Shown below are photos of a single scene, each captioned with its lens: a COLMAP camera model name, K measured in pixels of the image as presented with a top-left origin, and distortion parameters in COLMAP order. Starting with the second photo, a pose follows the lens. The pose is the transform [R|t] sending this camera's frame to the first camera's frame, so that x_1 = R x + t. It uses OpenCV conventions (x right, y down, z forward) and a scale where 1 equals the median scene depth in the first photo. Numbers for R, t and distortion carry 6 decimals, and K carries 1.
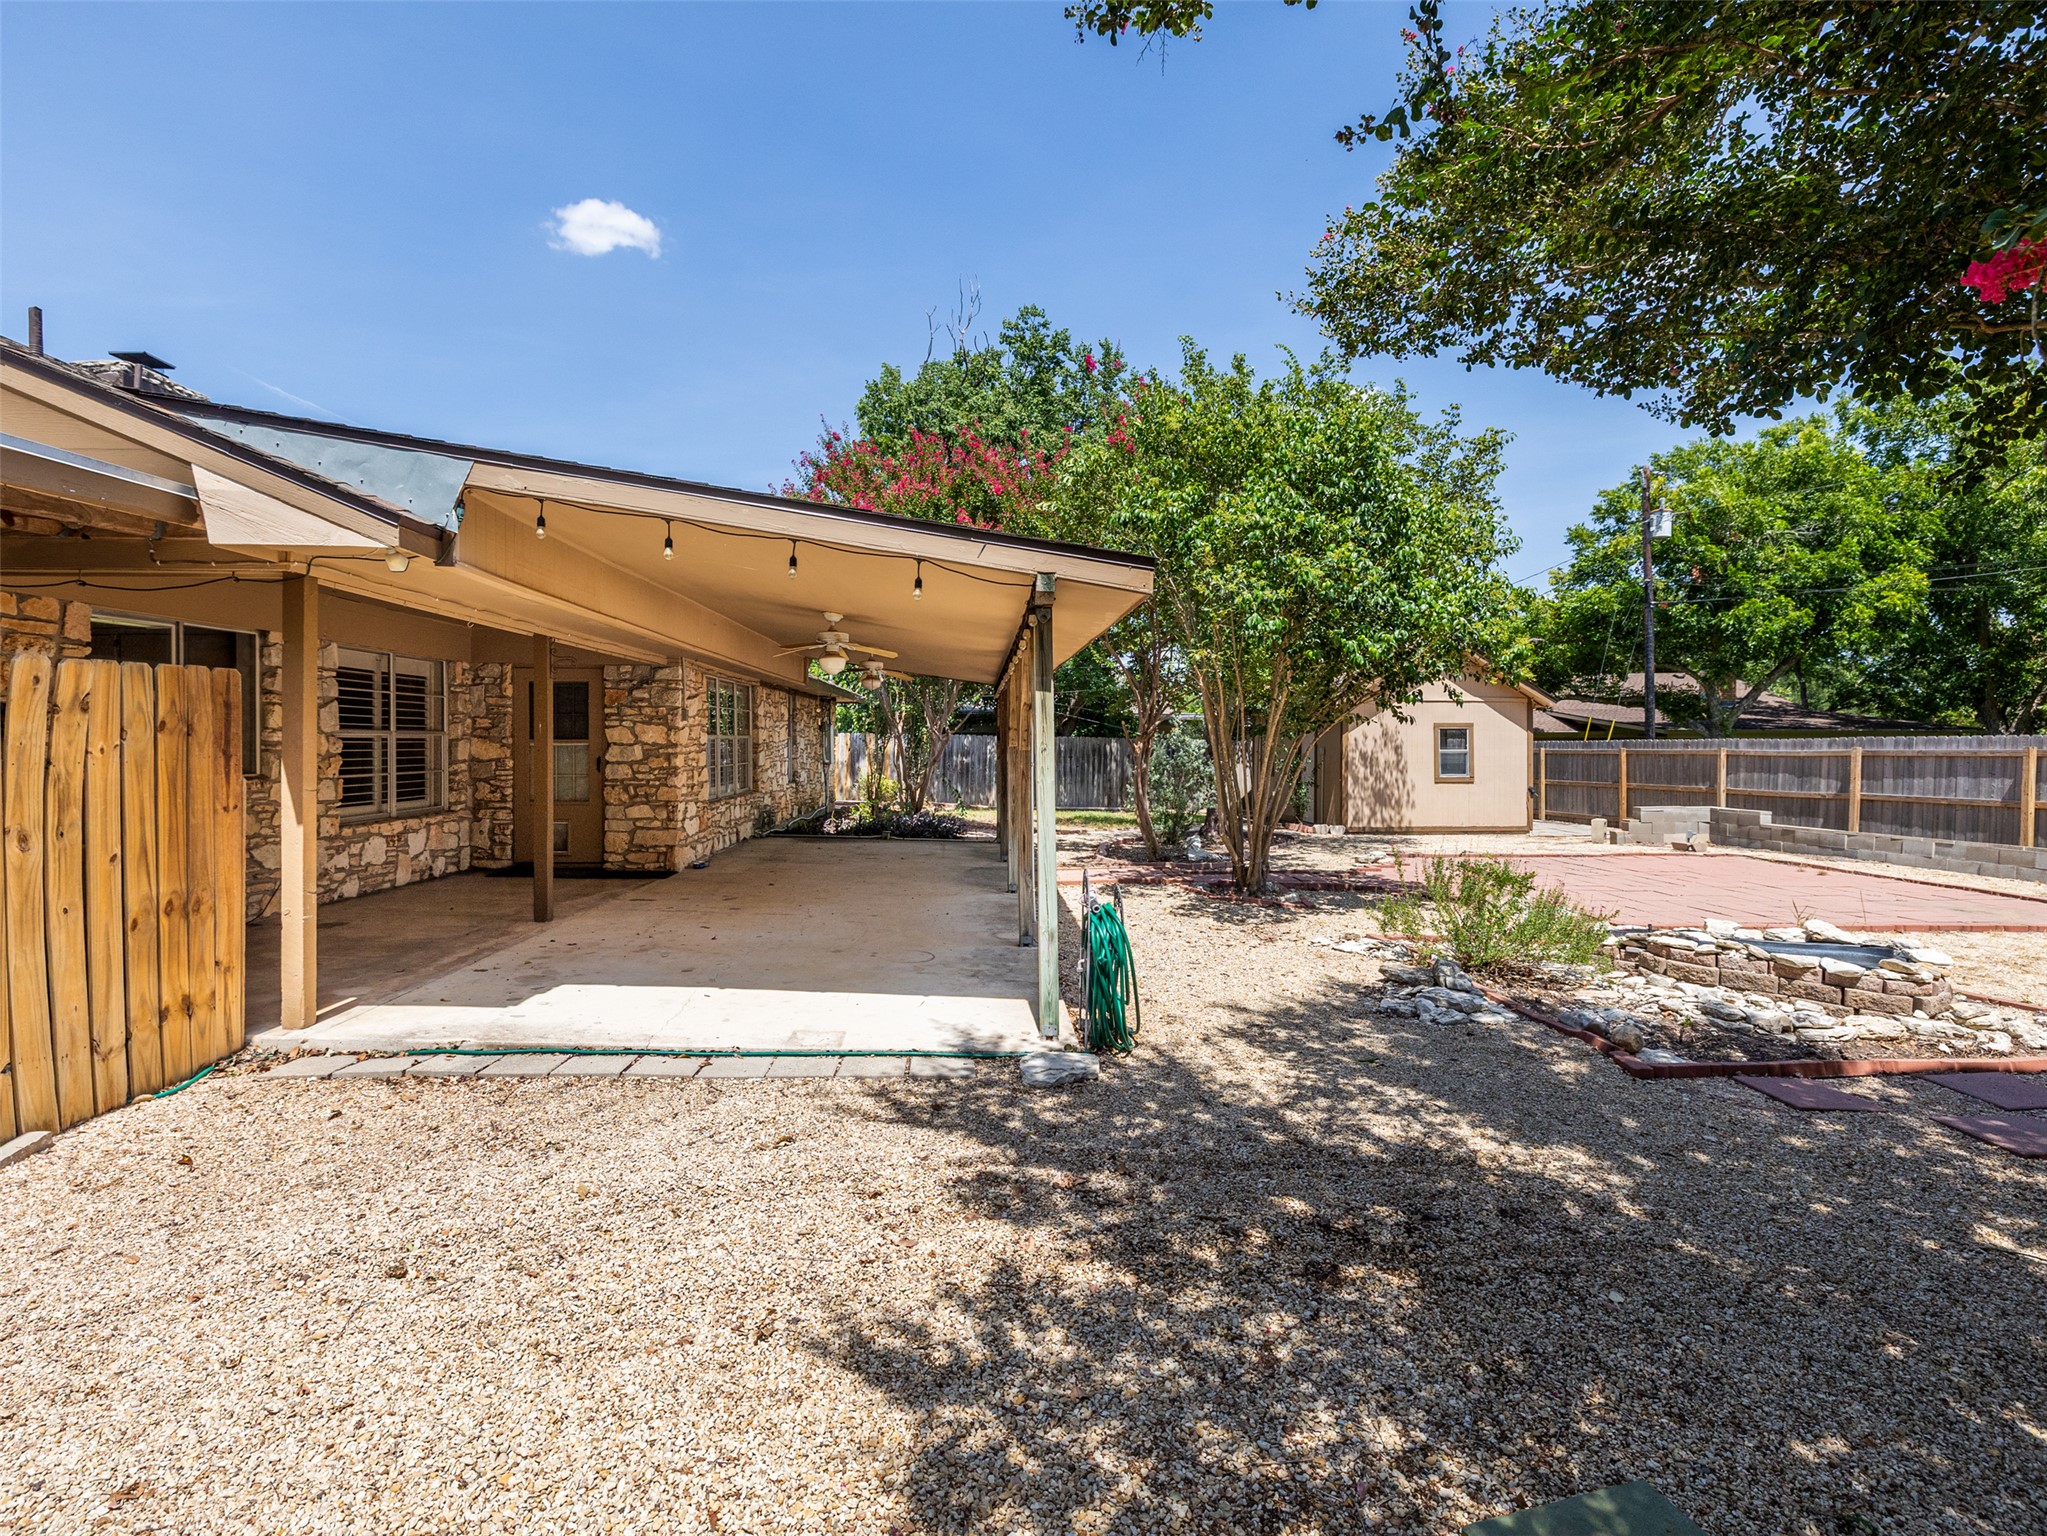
lens RADIAL K [[981.0, 0, 1023.5], [0, 981.0, 768.0], [0, 0, 1]] dist [0.000463, 0.000224]
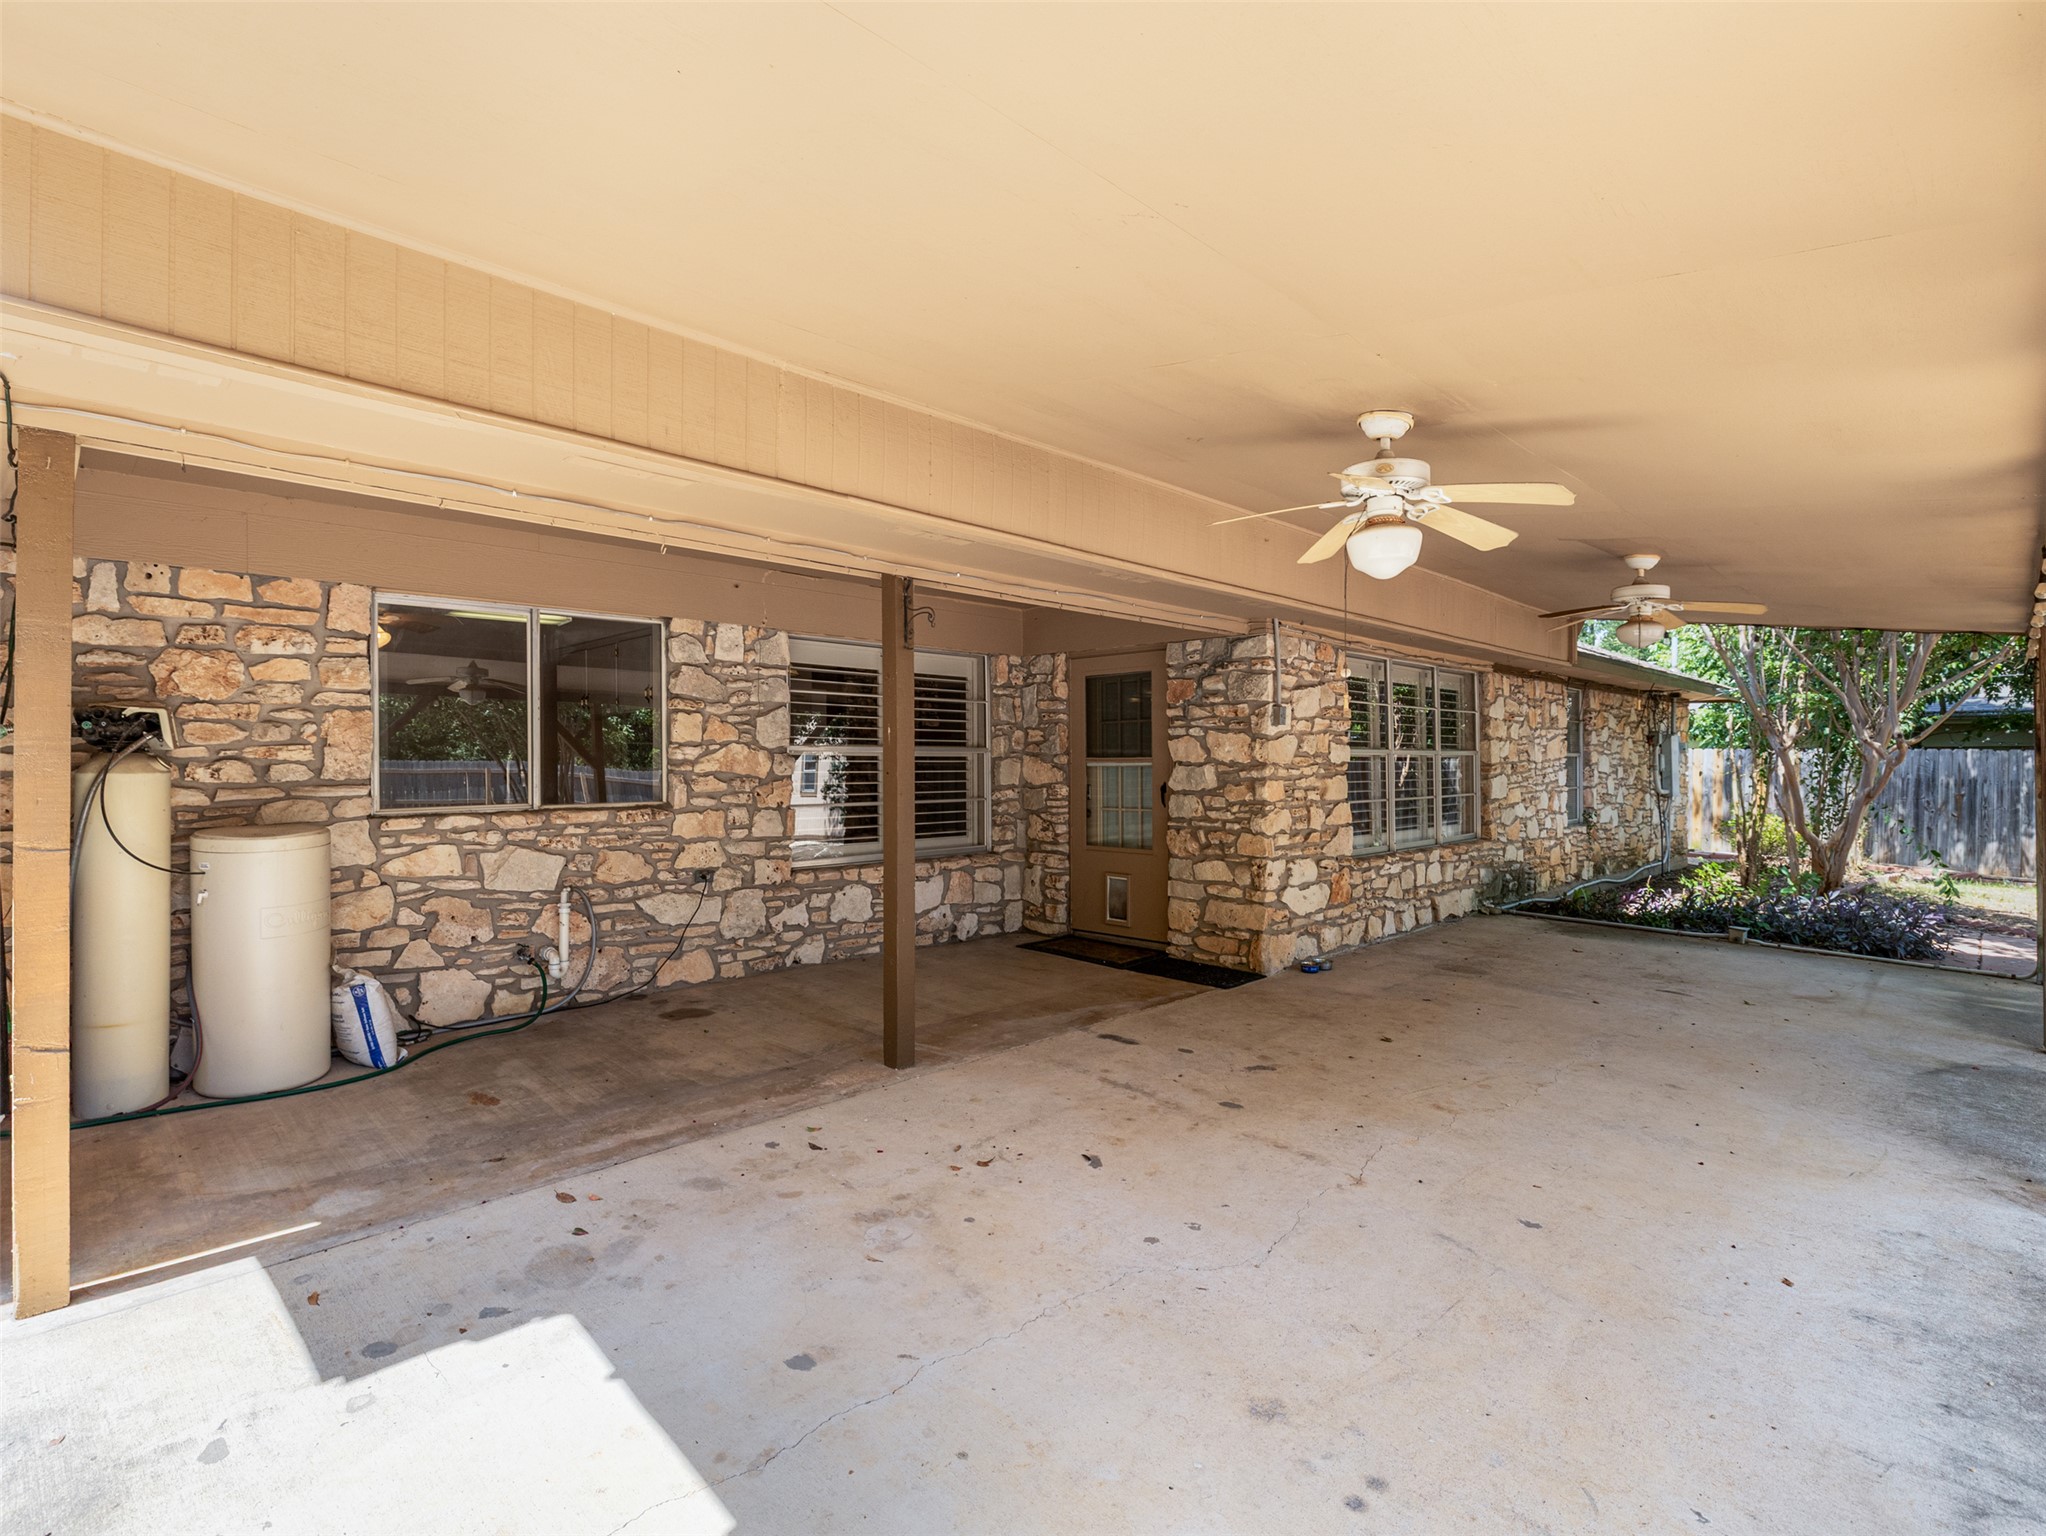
lens RADIAL K [[980.5, 0, 1023.0], [0, 980.5, 768.0], [0, 0, 1]] dist [0.000463, 0.000224]
pose [[0.668513, -0.000205, -0.743700, -0.004807], [-0.017457, 0.999720, -0.015968, -0.009504], [0.743495, 0.023657, 0.668323, 0.491538]]
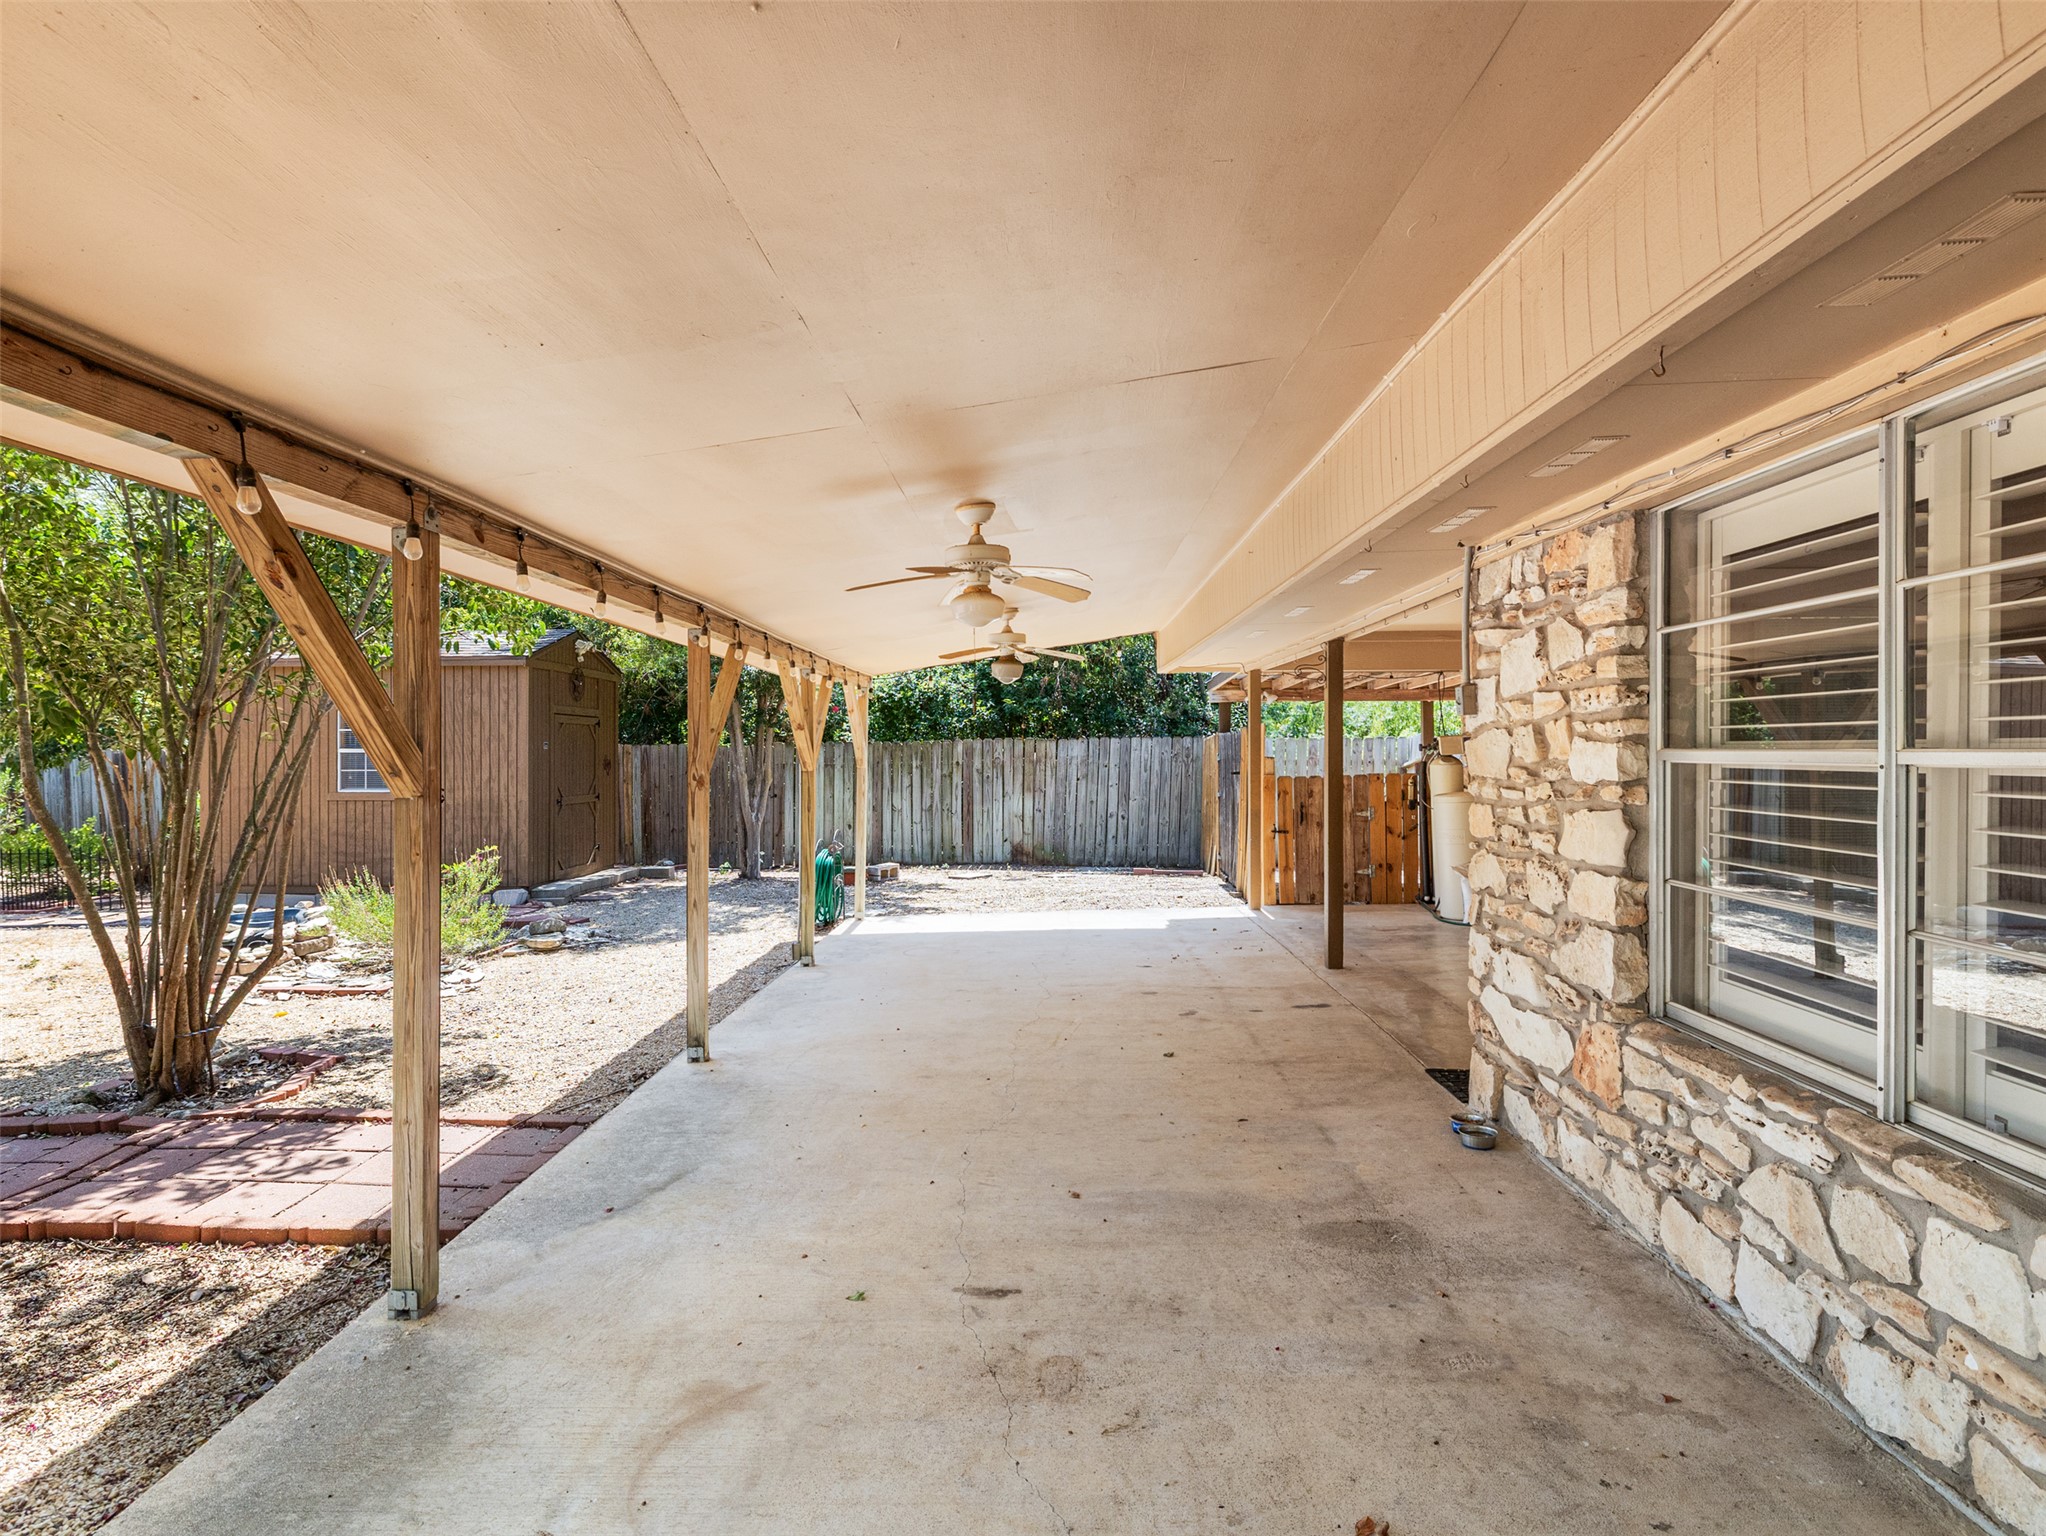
lens RADIAL K [[1097.5, 0, 1023.0], [0, 1097.5, 768.0], [0, 0, 1]] dist [-0.000428, -0.000241]
pose [[-0.996810, 0.002282, 0.079777, -0.210601], [0.005751, 0.999046, 0.043285, -0.047595], [-0.079602, 0.043606, -0.995873, 1.451504]]
